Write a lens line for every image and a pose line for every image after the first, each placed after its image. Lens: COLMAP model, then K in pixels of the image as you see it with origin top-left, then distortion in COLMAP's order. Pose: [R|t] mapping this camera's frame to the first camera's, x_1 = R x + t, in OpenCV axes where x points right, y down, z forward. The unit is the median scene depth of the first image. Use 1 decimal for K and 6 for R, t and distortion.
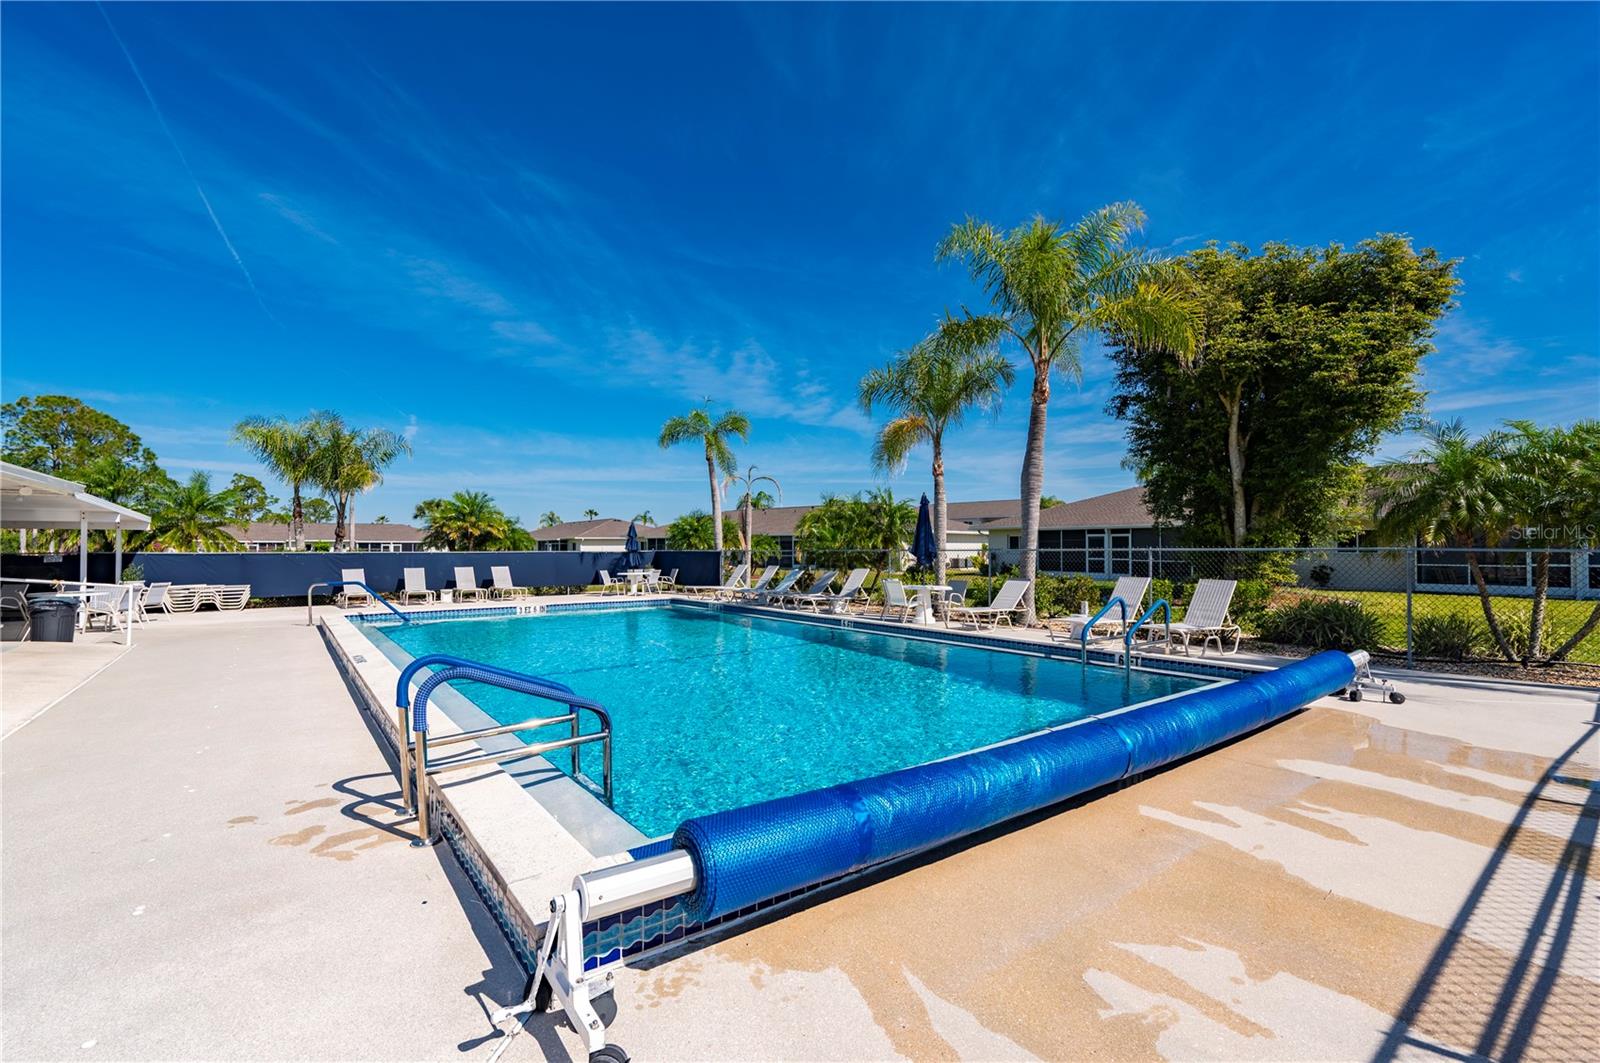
lens RADIAL K [[686.8, 0, 802.8], [0, 686.8, 560.9], [0, 0, 1]] dist [0.000972, 0.000117]
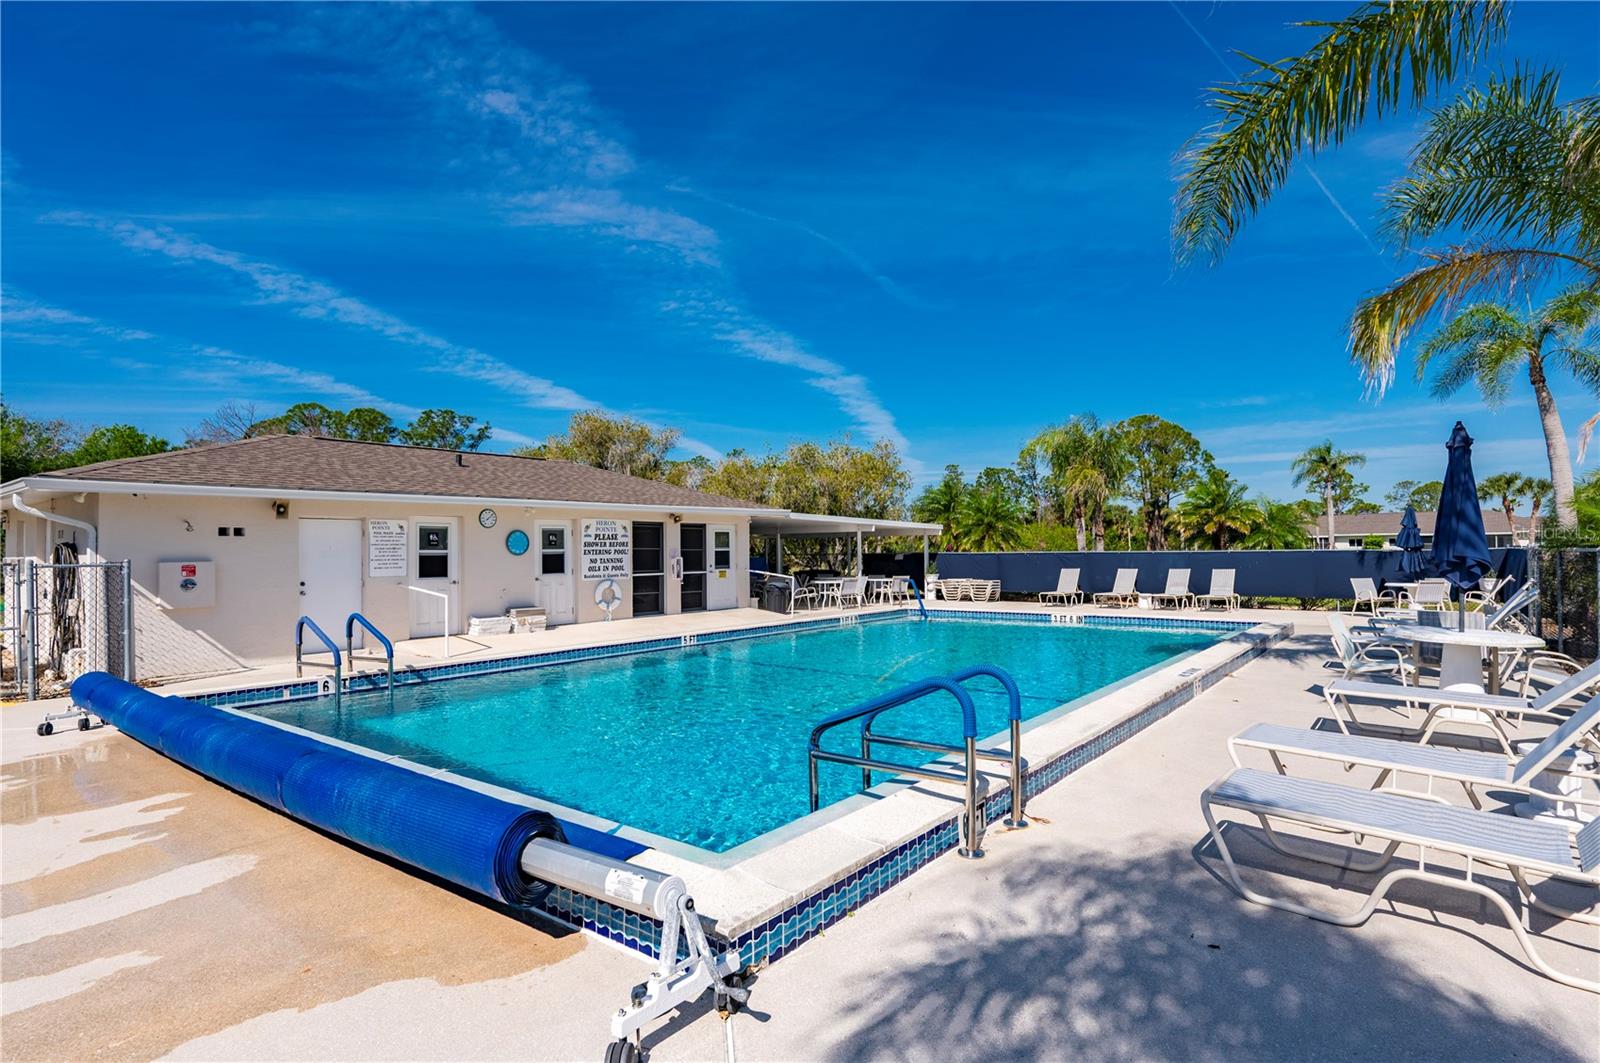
lens RADIAL K [[821.4, 0, 800.0], [0, 821.4, 531.5], [0, 0, 1]] dist [-0.001687, -0.000250]
pose [[0.254448, -0.025434, -0.966752, 0.357564], [-0.006006, 0.999593, -0.027878, -0.005470], [0.967068, 0.012900, 0.254191, 0.284414]]
